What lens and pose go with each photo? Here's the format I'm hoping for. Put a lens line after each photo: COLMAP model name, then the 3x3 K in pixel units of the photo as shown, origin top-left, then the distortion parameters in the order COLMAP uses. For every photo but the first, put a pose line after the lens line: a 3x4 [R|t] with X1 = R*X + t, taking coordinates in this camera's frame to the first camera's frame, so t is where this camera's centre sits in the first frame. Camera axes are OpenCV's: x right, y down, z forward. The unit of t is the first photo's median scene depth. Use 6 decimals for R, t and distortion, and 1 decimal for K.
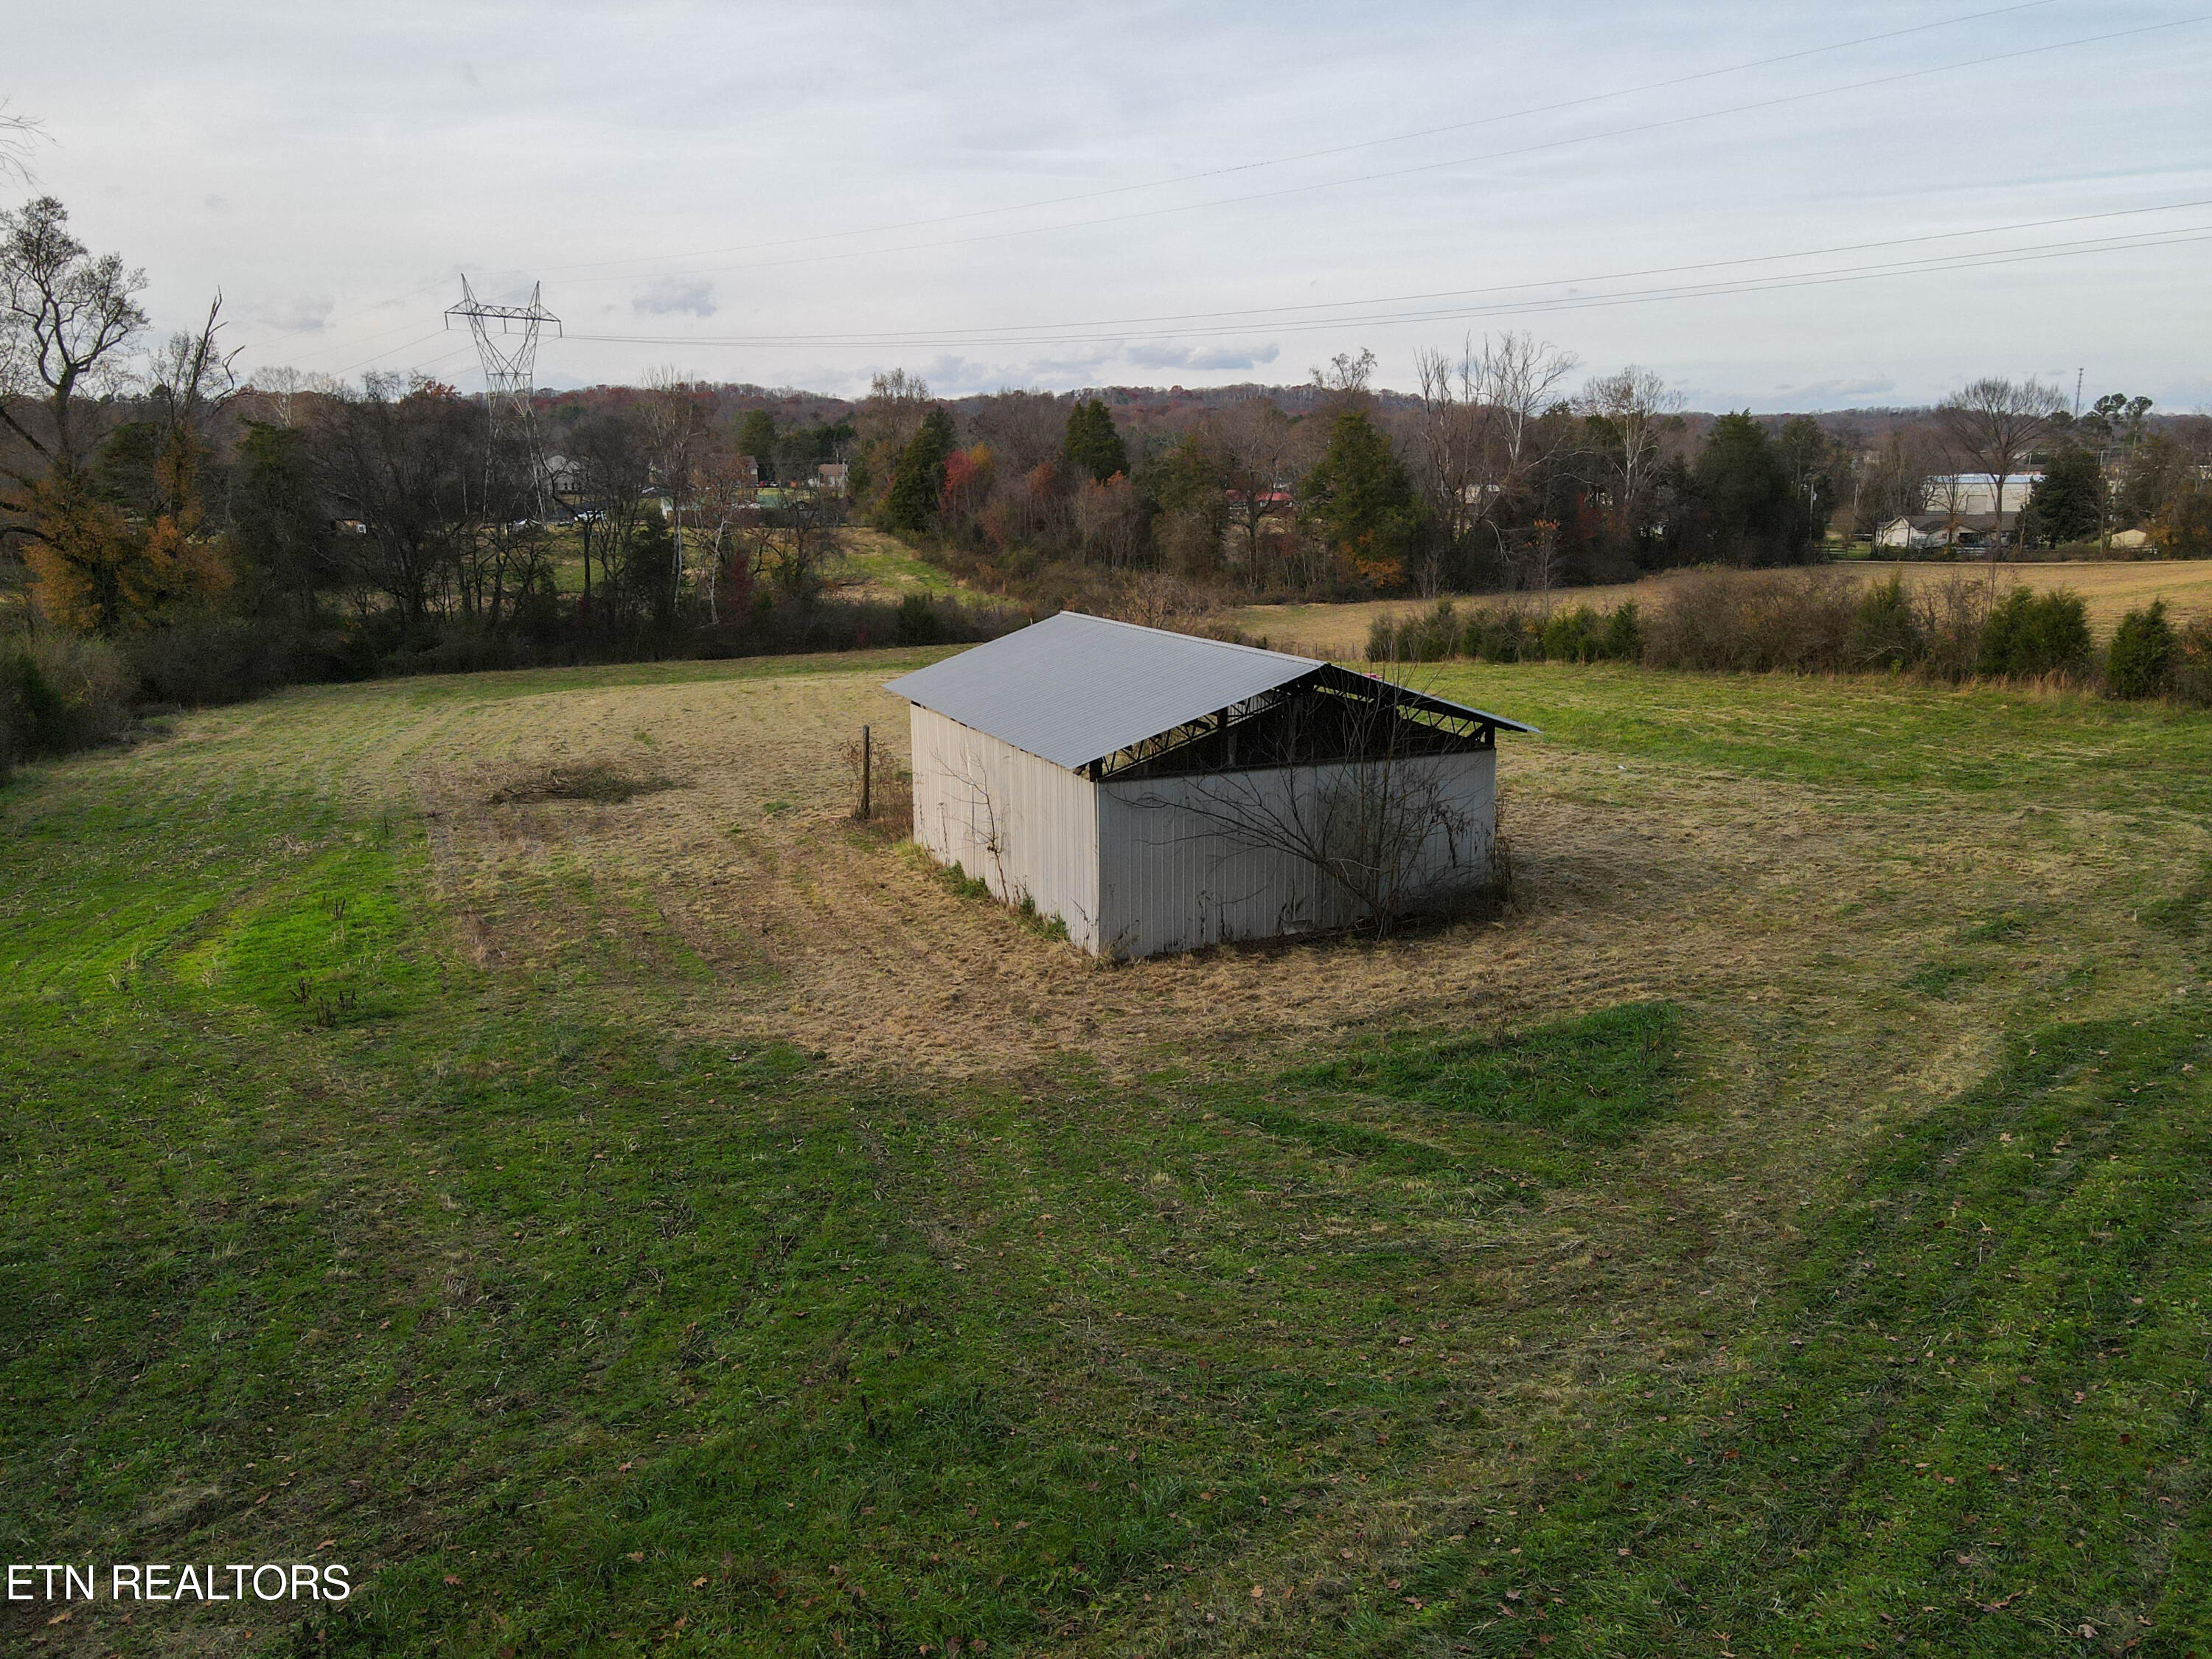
lens RADIAL K [[1632.5, 0, 1106.0], [0, 1632.5, 829.5], [0, 0, 1]] dist [-0.009683, 0.044632]
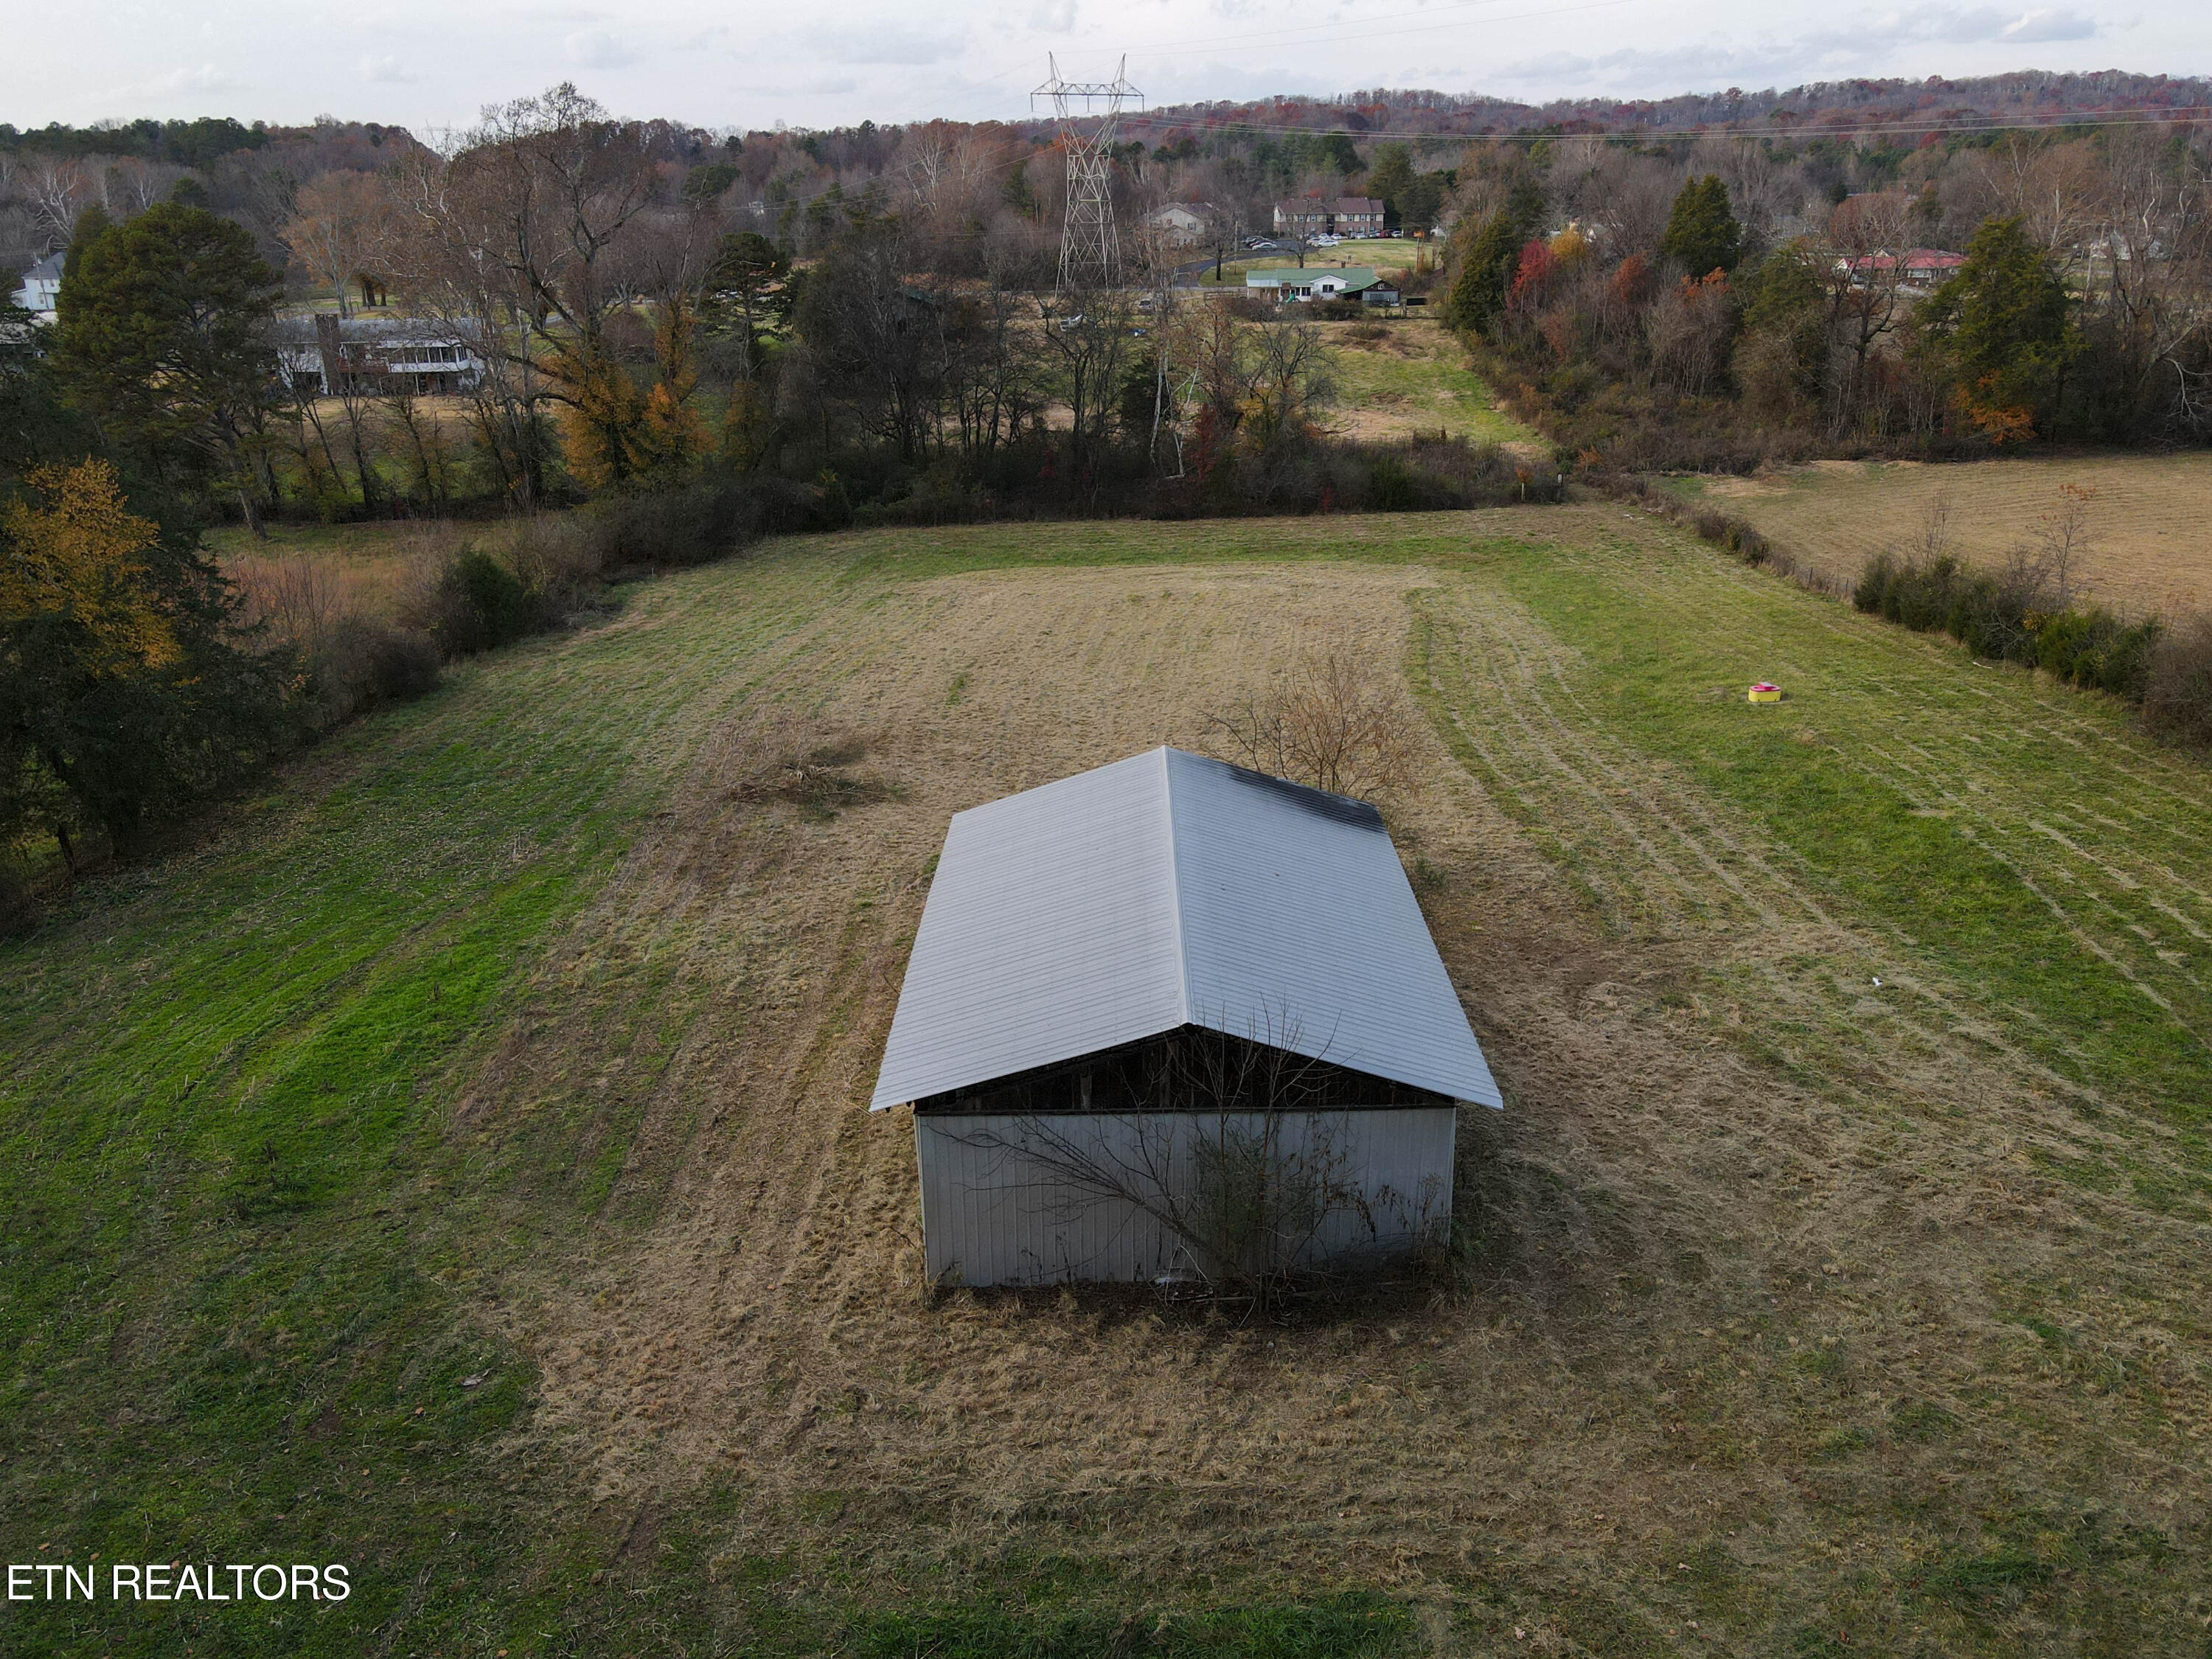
lens RADIAL K [[1633.6, 0, 1106.0], [0, 1633.6, 829.5], [0, 0, 1]] dist [-0.004008, 0.038832]
pose [[0.922782, 0.137981, -0.359770, 0.071334], [-0.077563, 0.981090, 0.177331, -0.063645], [0.377435, -0.135733, 0.916035, 0.041732]]
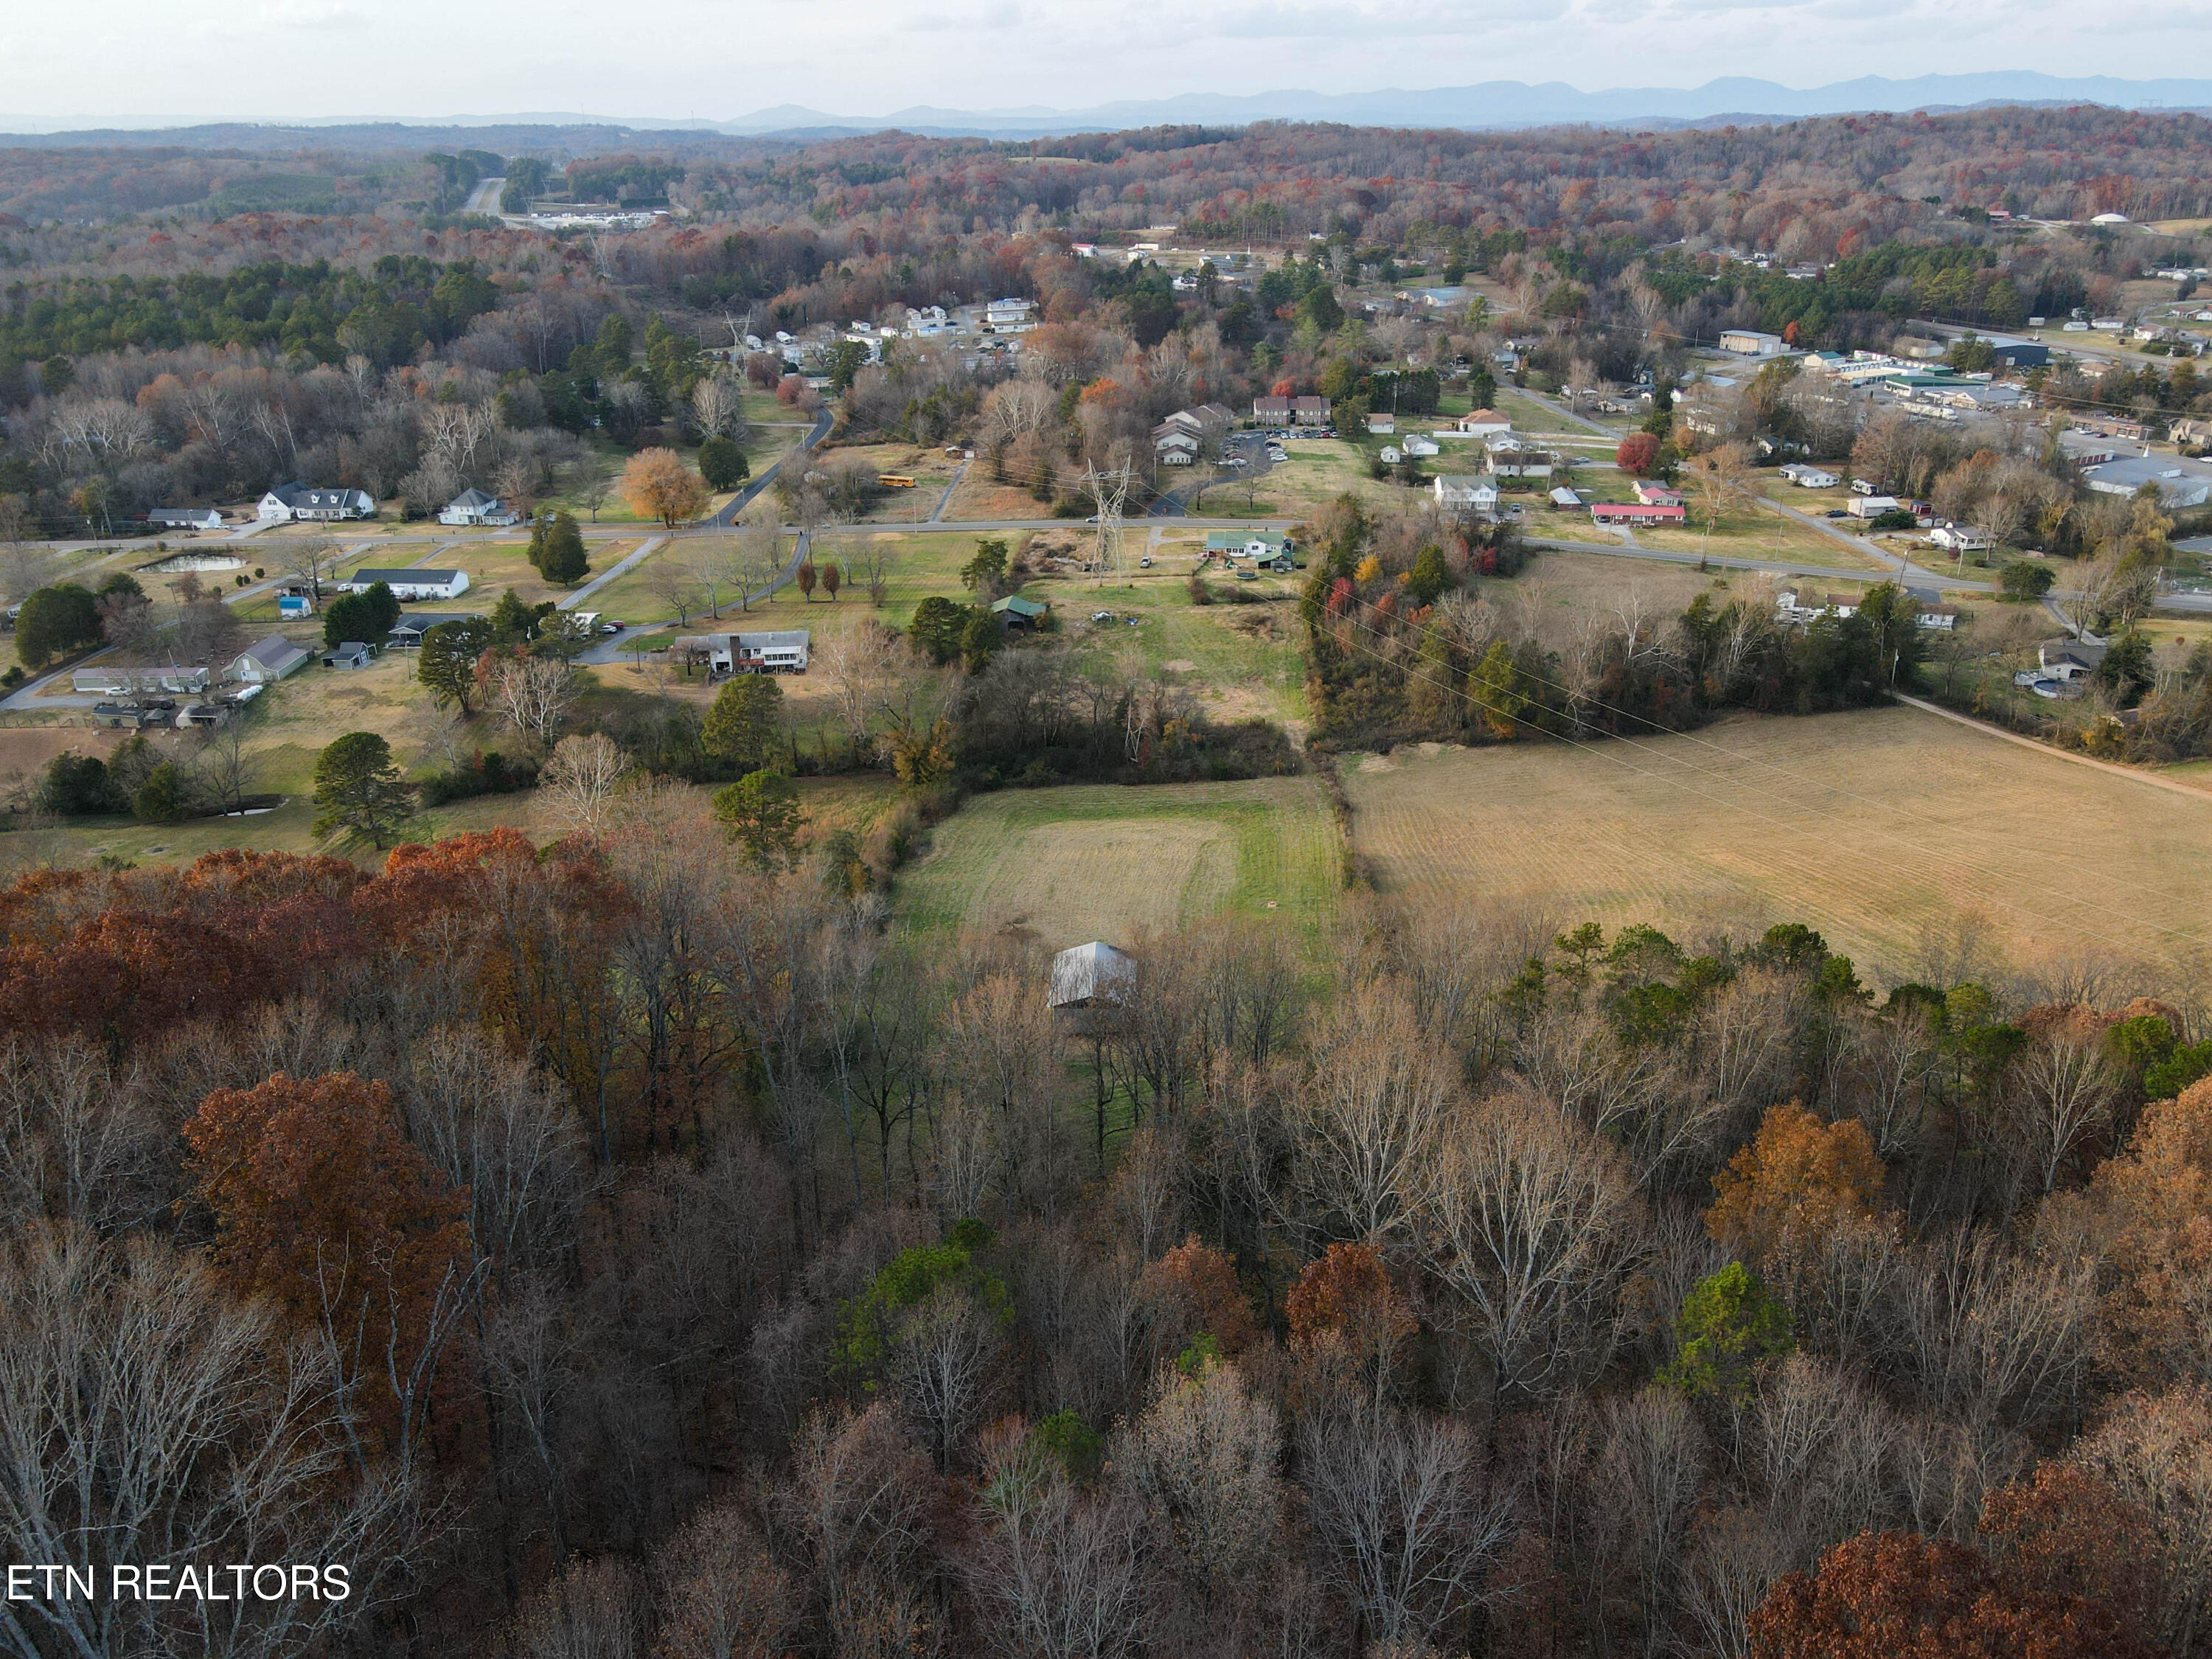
lens RADIAL K [[1632.5, 0, 1106.0], [0, 1632.5, 829.5], [0, 0, 1]] dist [-0.009683, 0.044632]
pose [[0.909959, 0.161432, -0.381988, 0.453332], [-0.083844, 0.973716, 0.211771, -0.375168], [0.406135, -0.160675, 0.899577, -0.821645]]
